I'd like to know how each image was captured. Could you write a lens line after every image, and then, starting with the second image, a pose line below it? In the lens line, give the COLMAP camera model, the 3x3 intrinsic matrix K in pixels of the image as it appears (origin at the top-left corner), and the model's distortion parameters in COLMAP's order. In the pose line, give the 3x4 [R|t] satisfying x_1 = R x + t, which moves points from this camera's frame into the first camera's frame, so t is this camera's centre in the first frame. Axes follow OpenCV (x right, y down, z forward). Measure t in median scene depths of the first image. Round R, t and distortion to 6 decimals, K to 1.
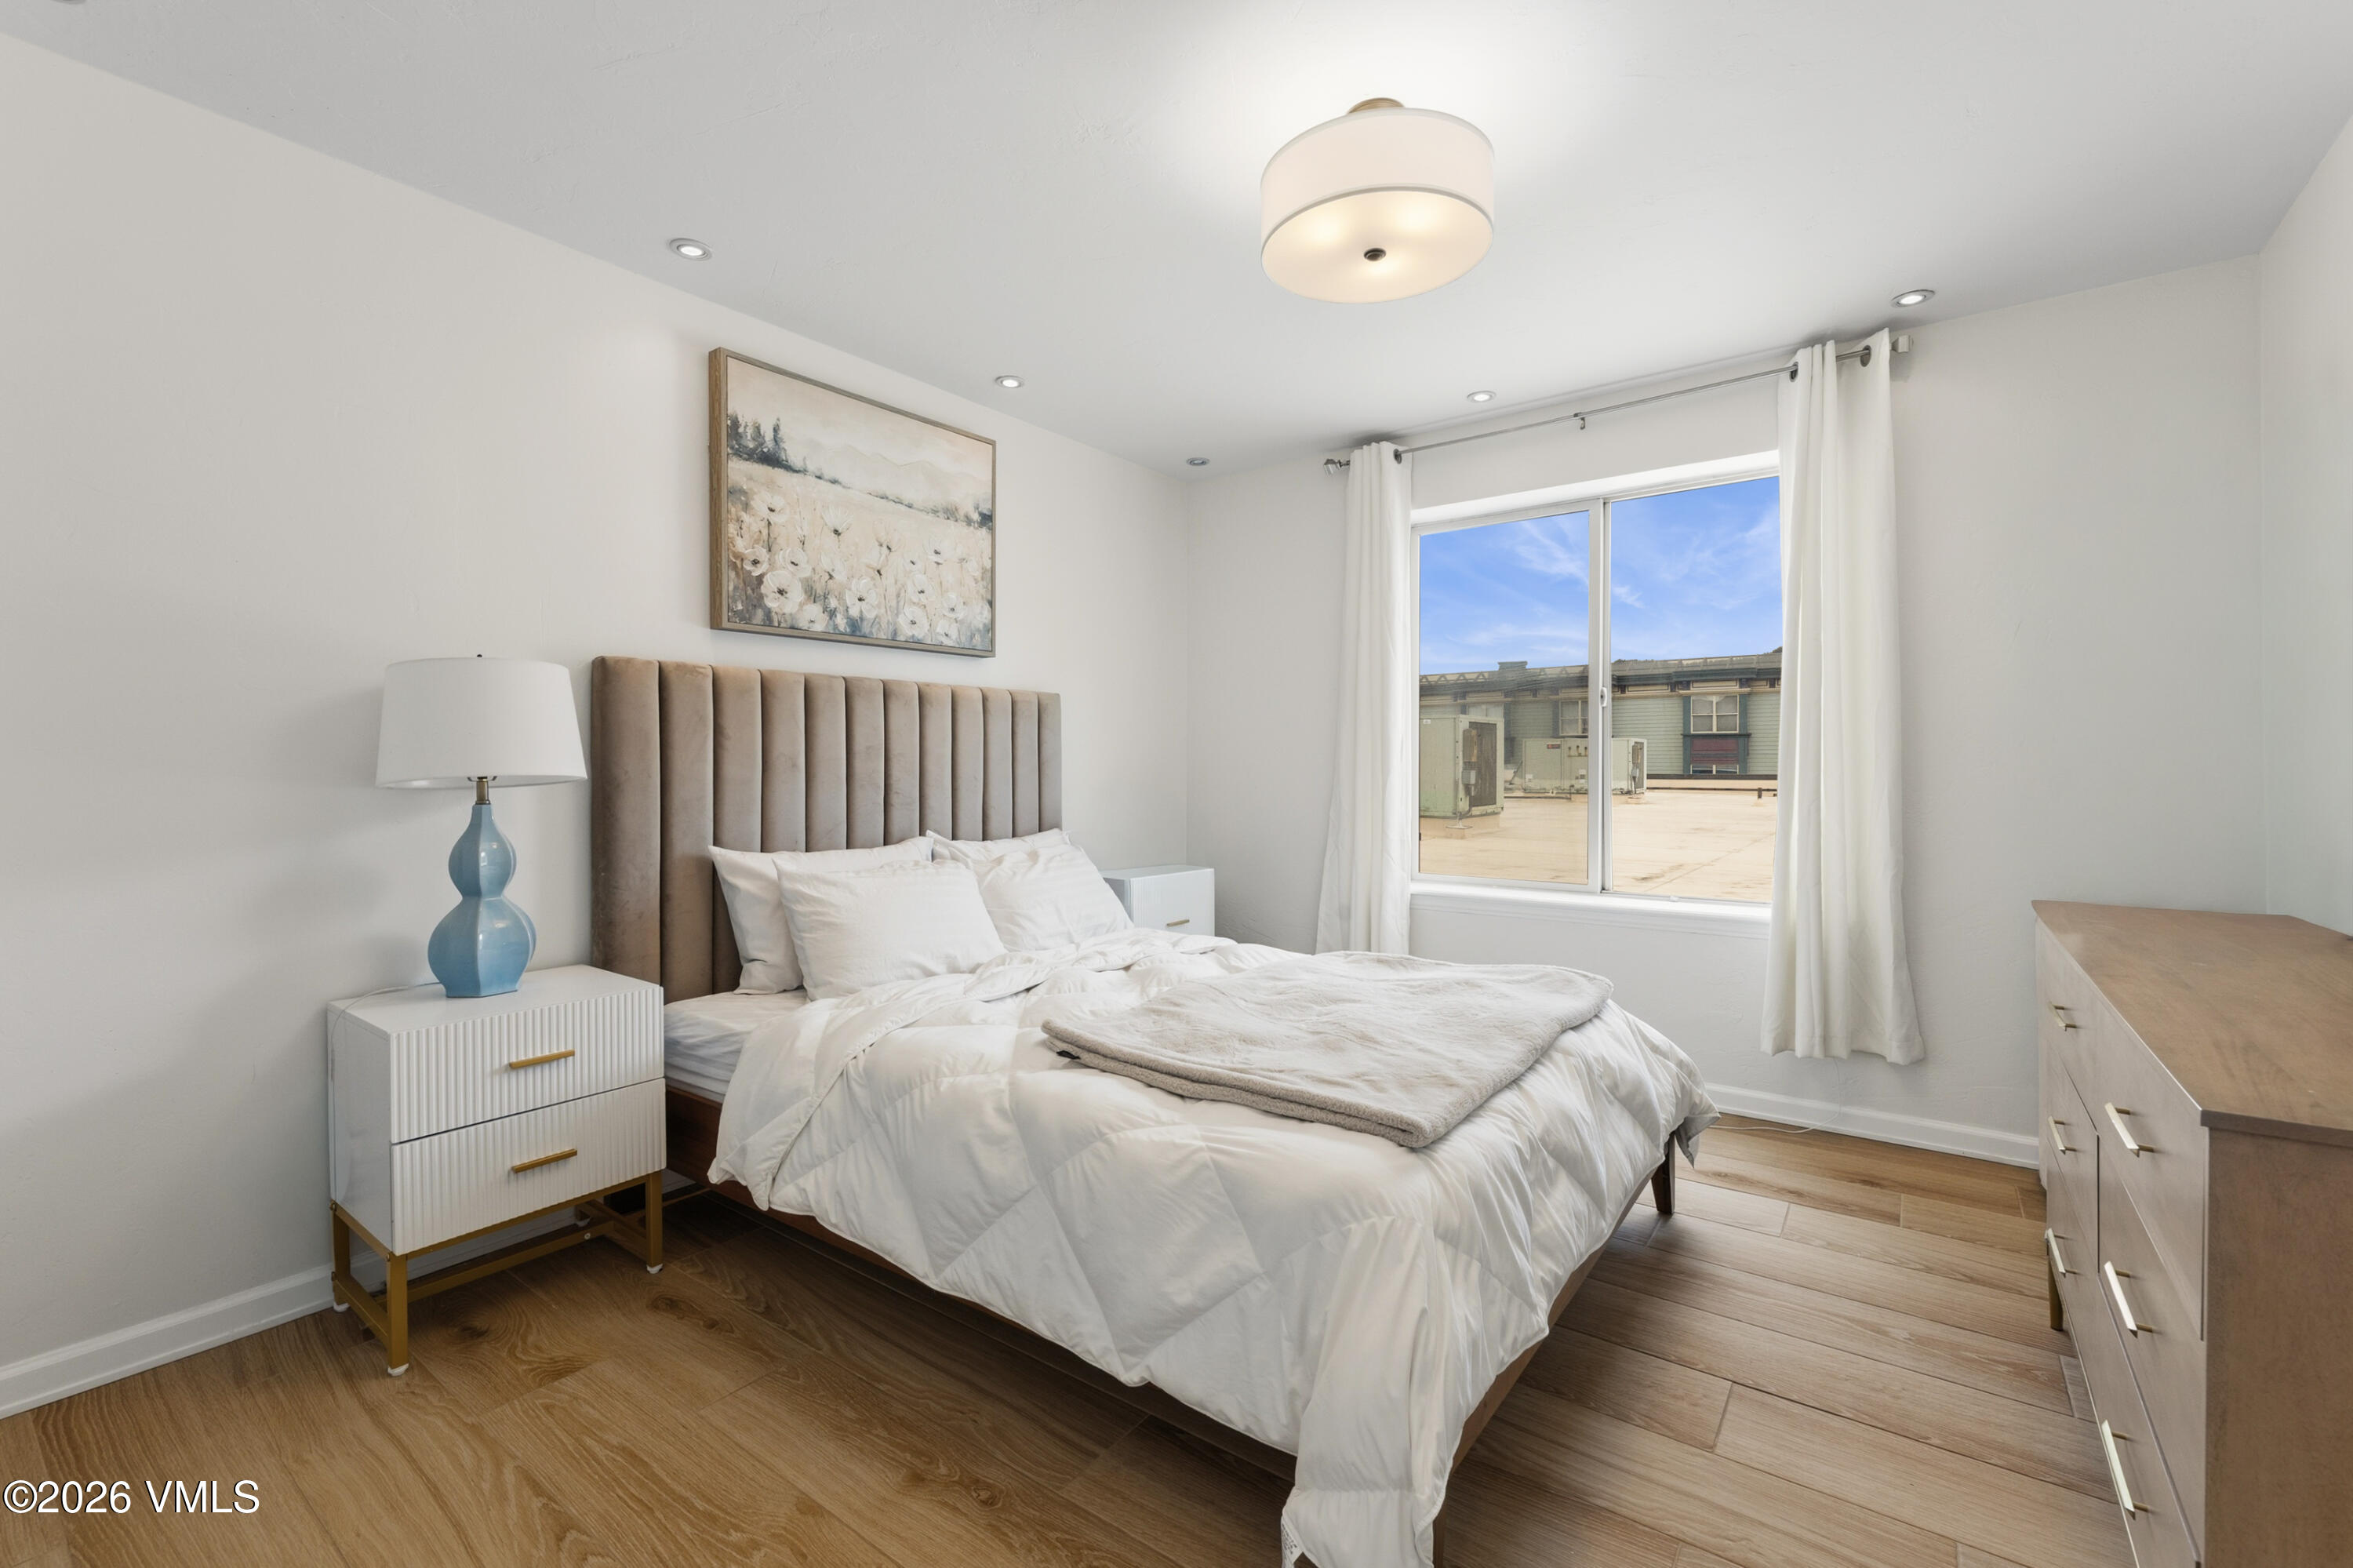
lens RADIAL K [[1056.7, 0, 1164.8], [0, 1056.7, 776.0], [0, 0, 1]] dist [-0.001329, 0.000079]
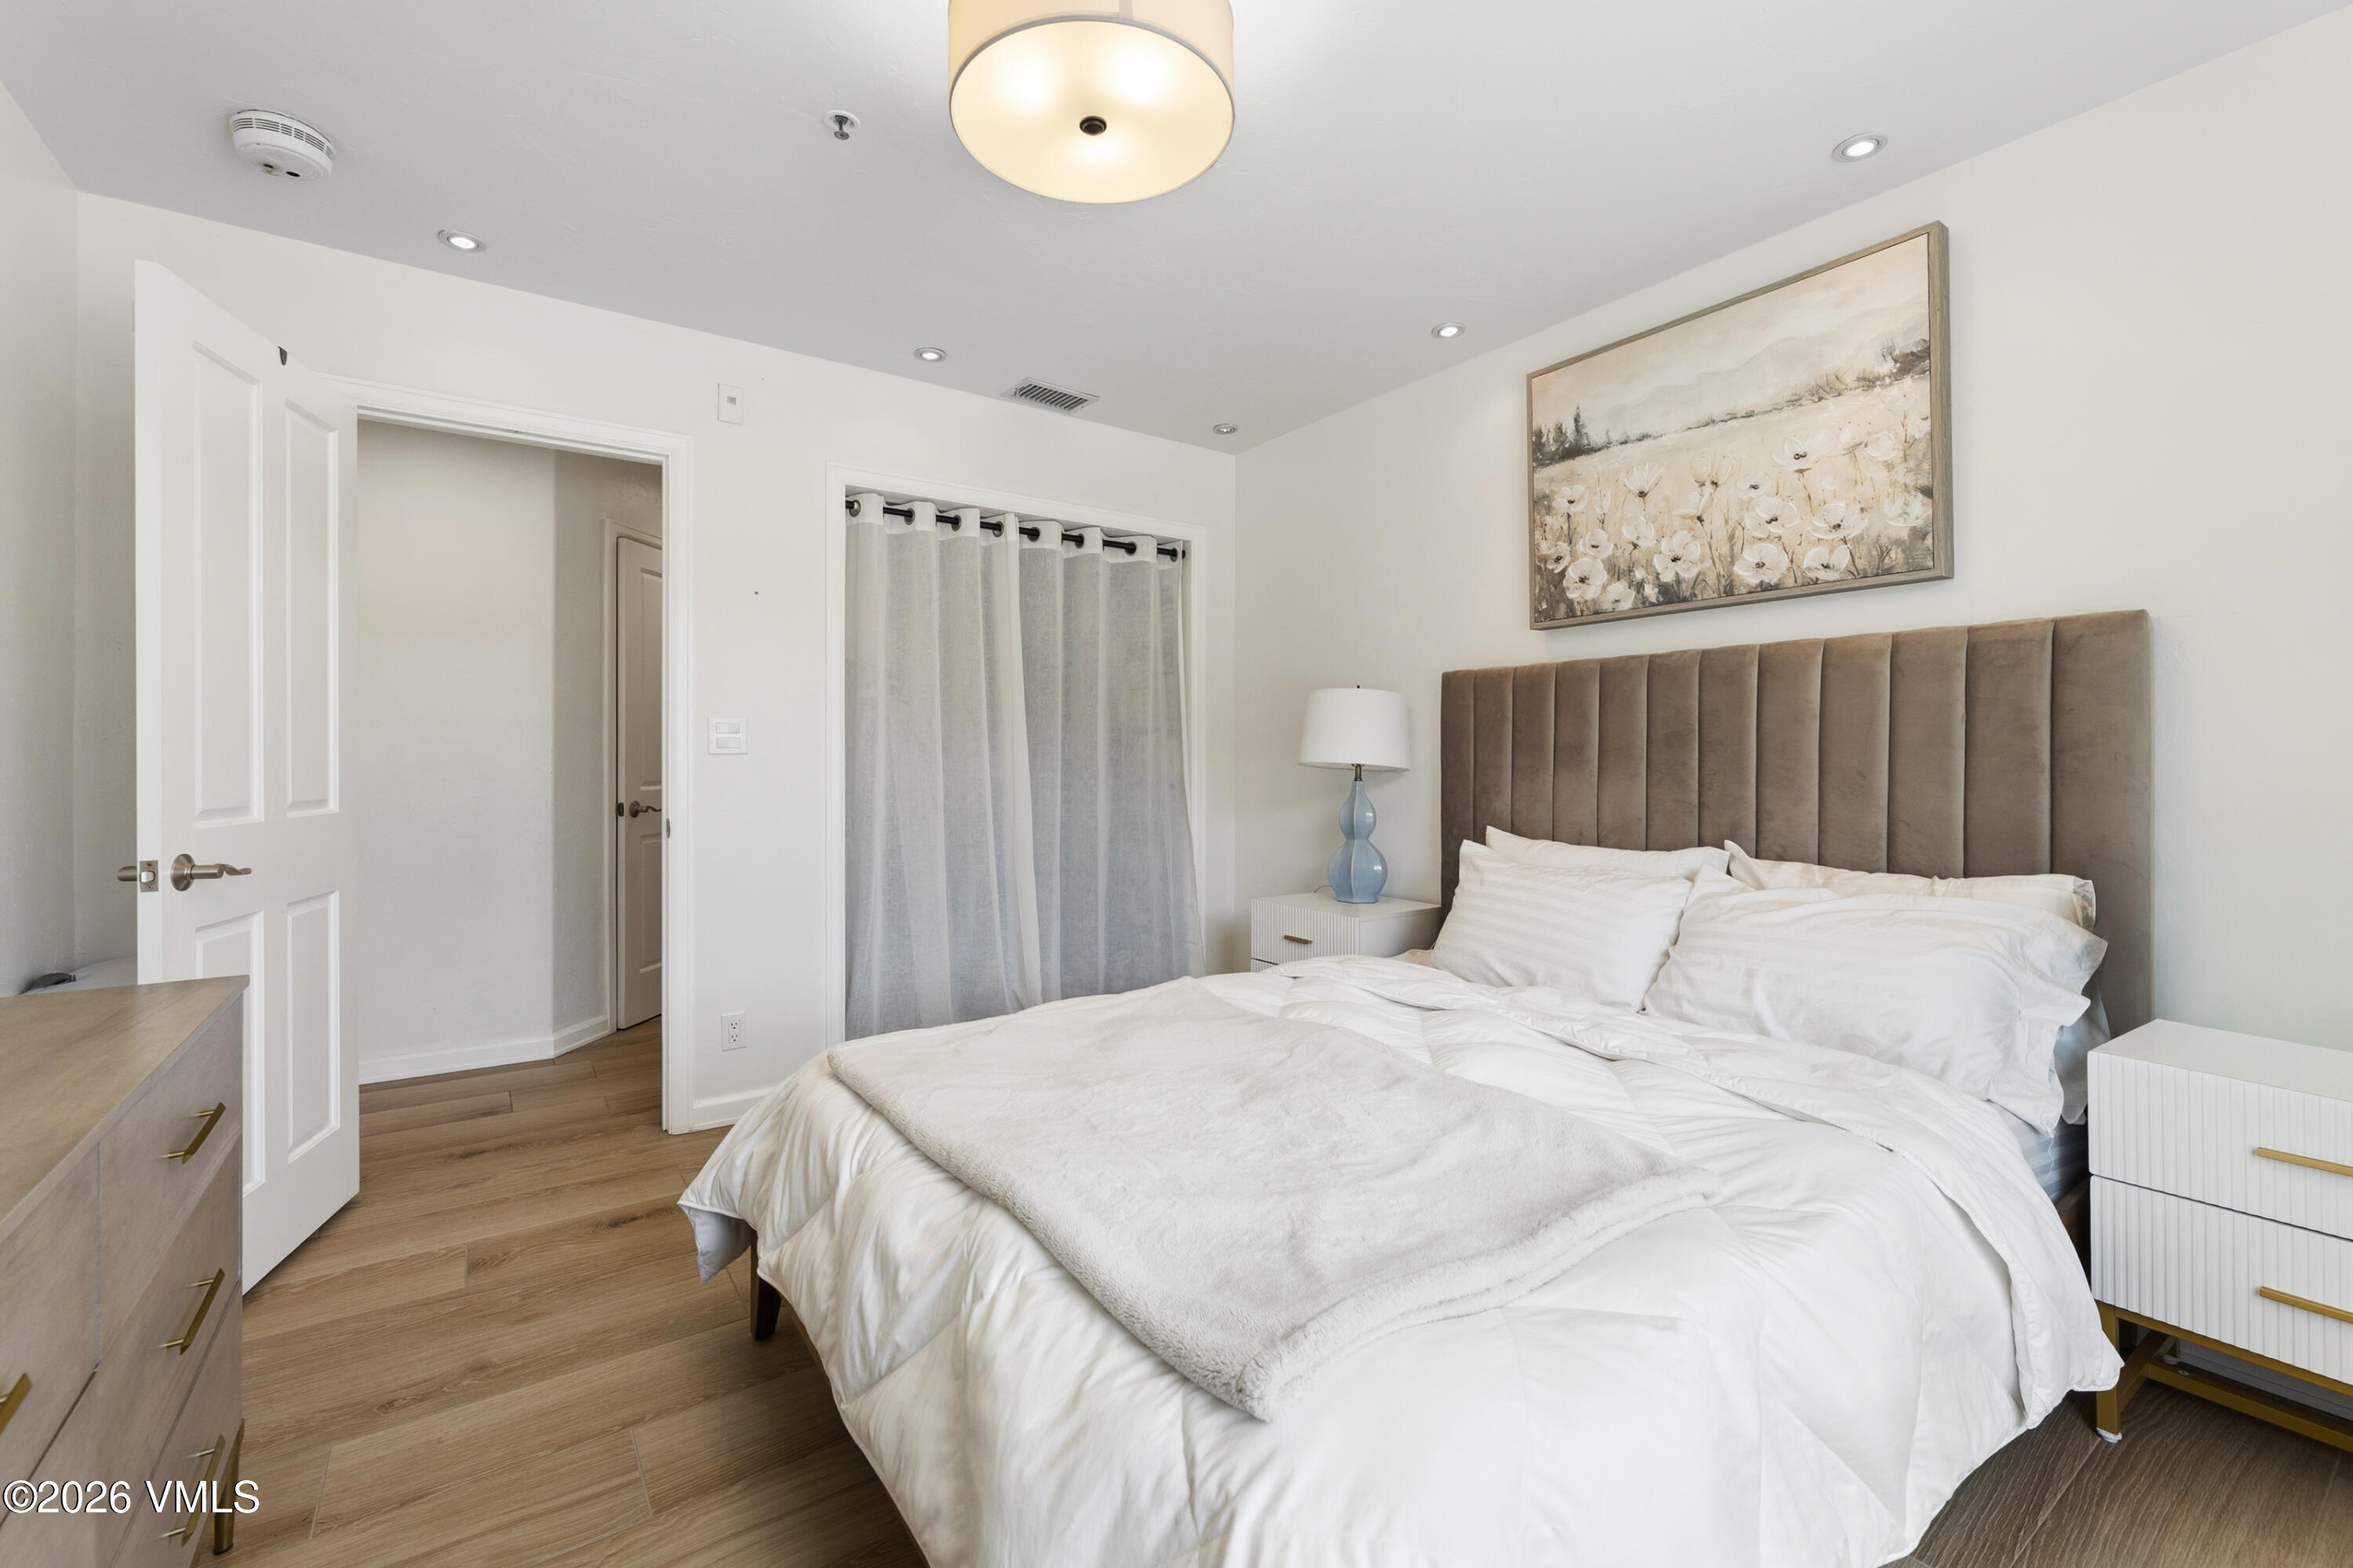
lens RADIAL K [[975.8, 0, 1163.4], [0, 975.8, 760.3], [0, 0, 1]] dist [-0.000340, 0.000383]
pose [[-0.332814, 0.012342, -0.942912, 0.614527], [0.000881, 0.999918, 0.012777, -0.016143], [0.942992, 0.003422, -0.332798, 0.904320]]
